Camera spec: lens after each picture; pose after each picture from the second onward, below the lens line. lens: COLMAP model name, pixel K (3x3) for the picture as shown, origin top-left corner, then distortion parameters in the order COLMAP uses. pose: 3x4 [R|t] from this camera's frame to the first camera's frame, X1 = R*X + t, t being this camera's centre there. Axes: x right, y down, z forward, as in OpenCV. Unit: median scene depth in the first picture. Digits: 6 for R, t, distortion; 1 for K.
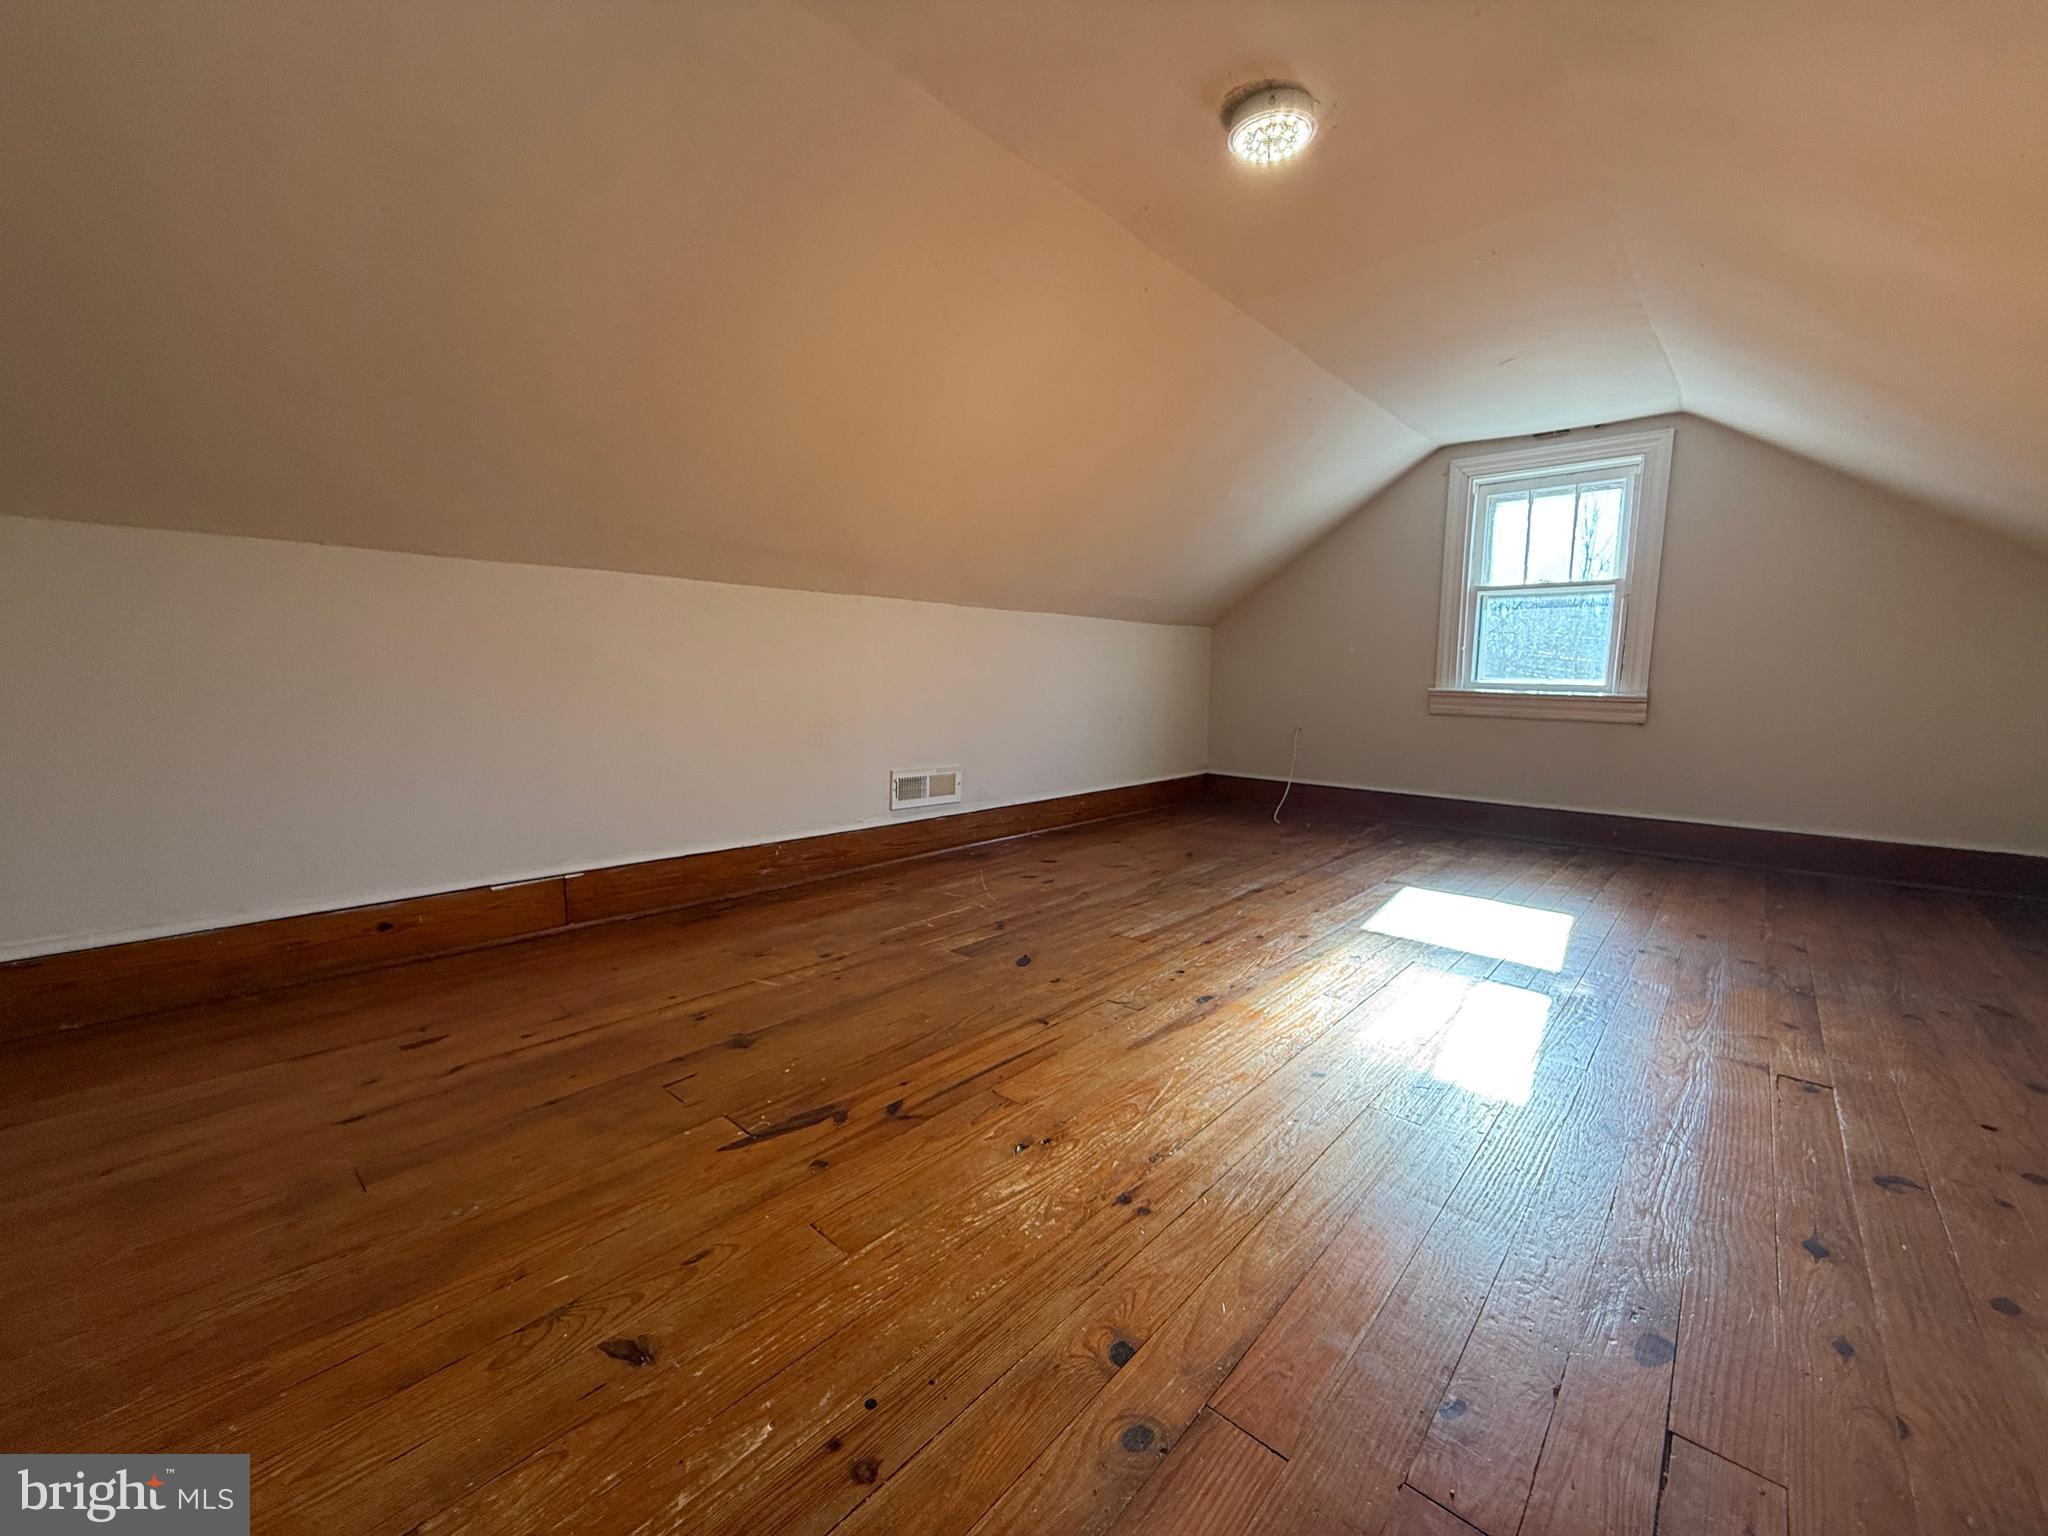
lens RADIAL K [[816.1, 0, 1017.6], [0, 816.1, 771.1], [0, 0, 1]] dist [-0.001061, 0.000254]
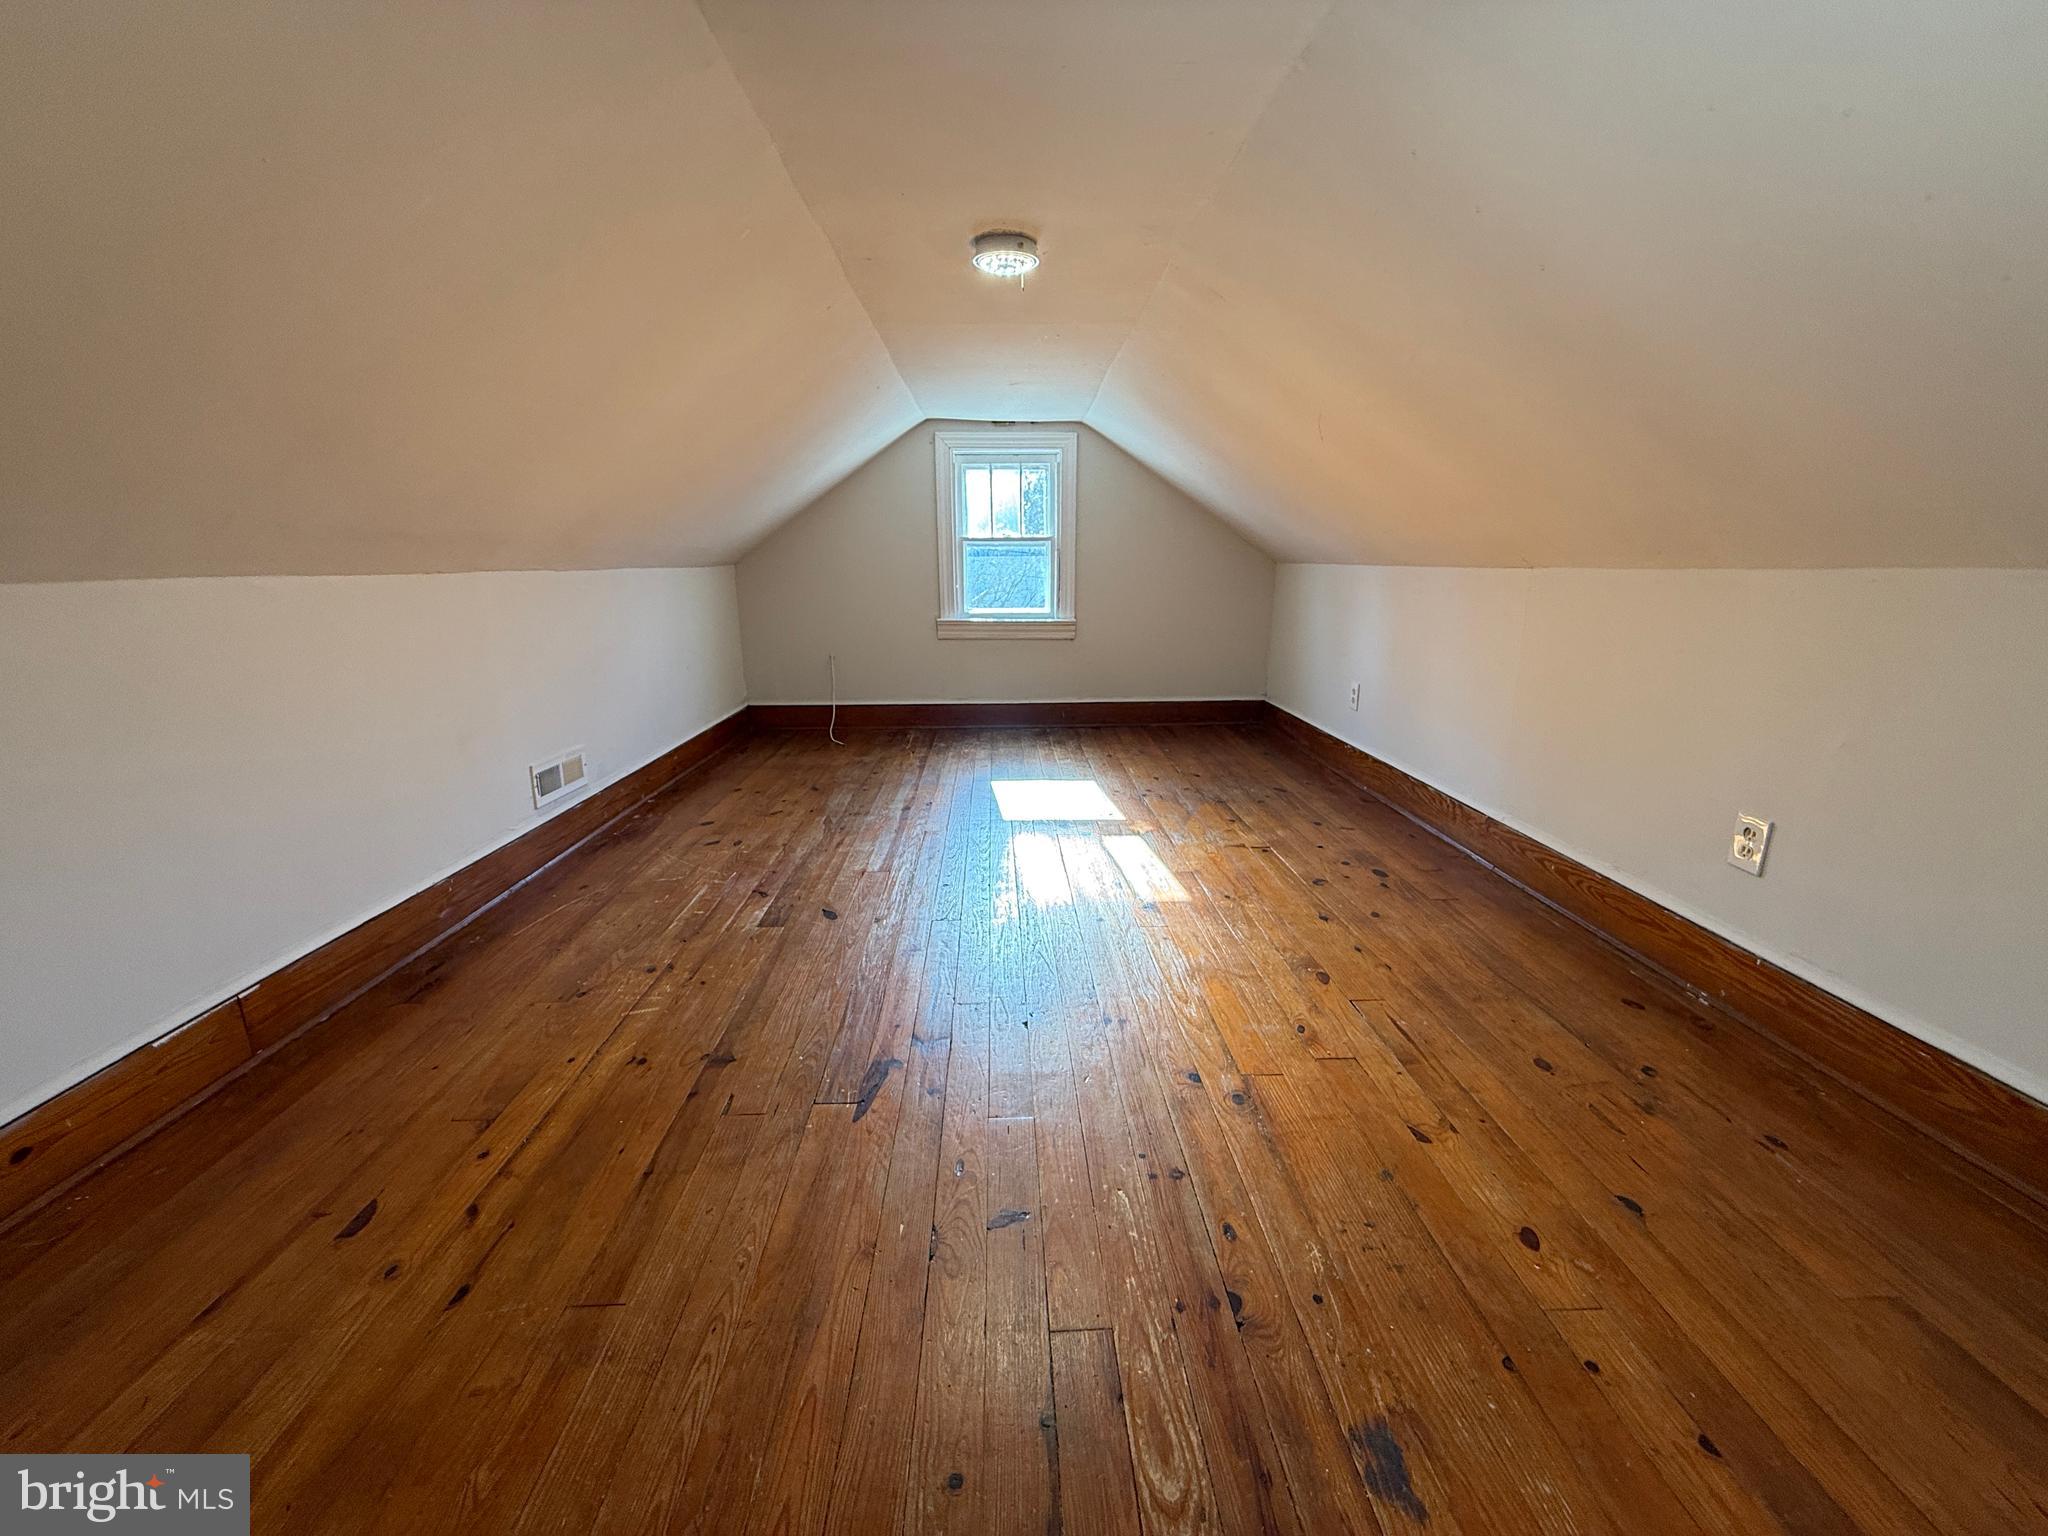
lens RADIAL K [[816.1, 0, 1019.0], [0, 816.1, 767.5], [0, 0, 1]] dist [-0.001061, 0.000254]
pose [[0.723222, -0.184938, 0.665393, -0.429494], [0.096784, 0.981111, 0.167494, -0.115155], [-0.683801, -0.056736, 0.727460, -0.017793]]
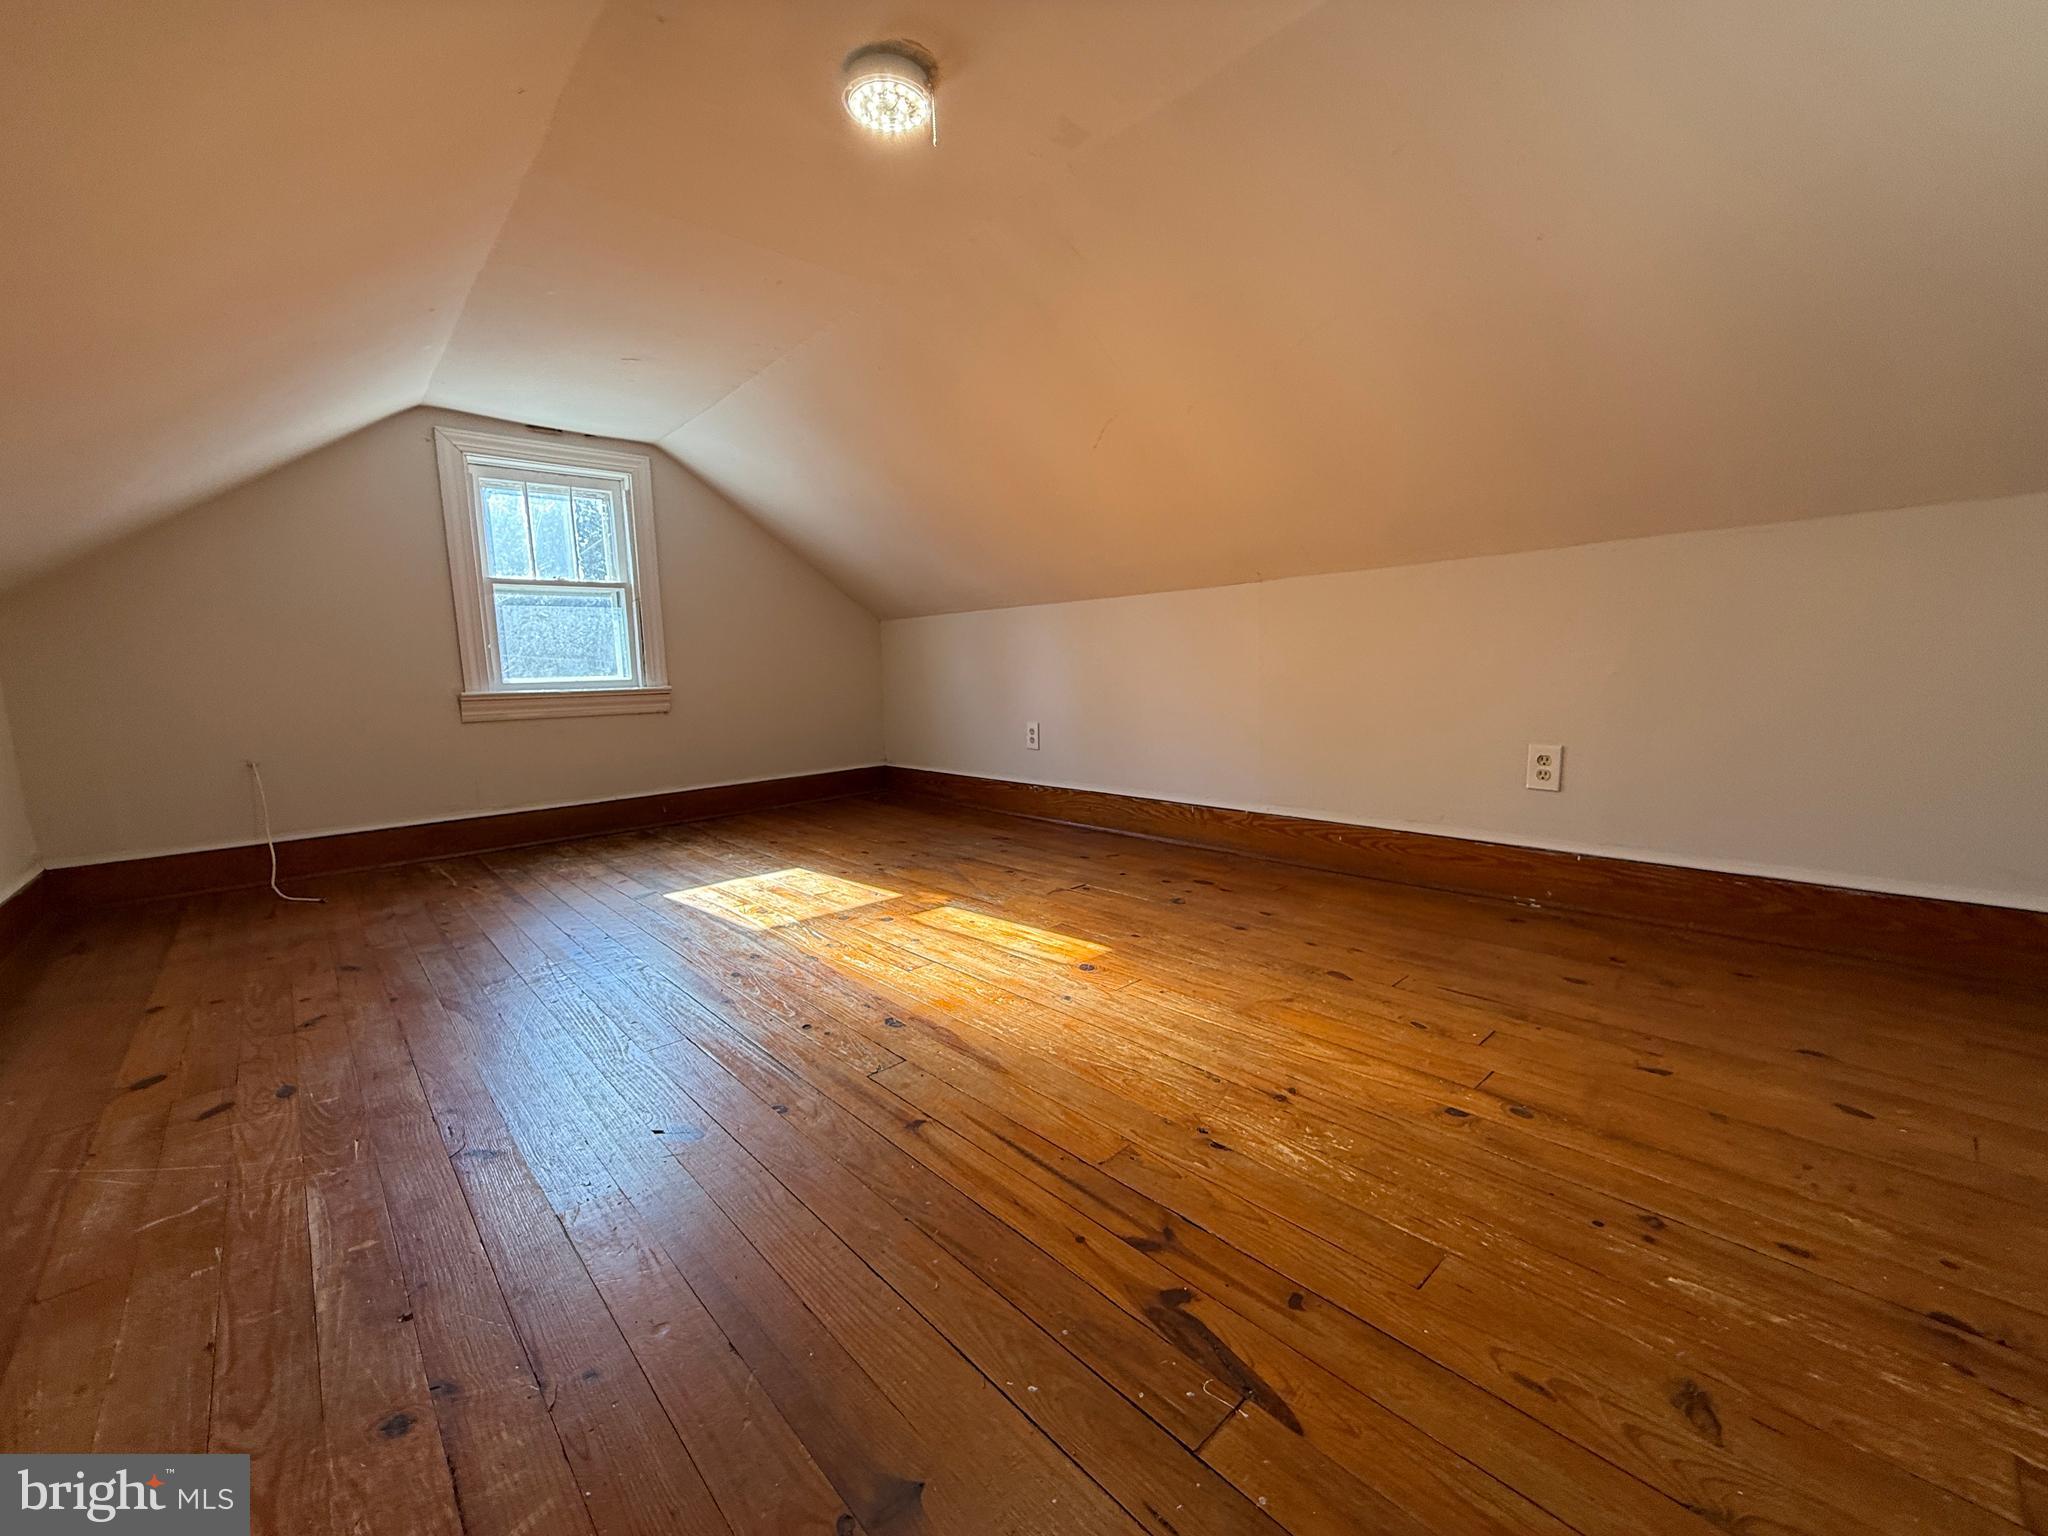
lens RADIAL K [[816.1, 0, 1020.9], [0, 816.1, 768.5], [0, 0, 1]] dist [-0.001061, 0.000254]
pose [[0.102218, -0.144009, 0.984283, -0.438652], [0.150588, 0.980303, 0.127788, -0.068388], [-0.983298, 0.135159, 0.121891, 0.503194]]
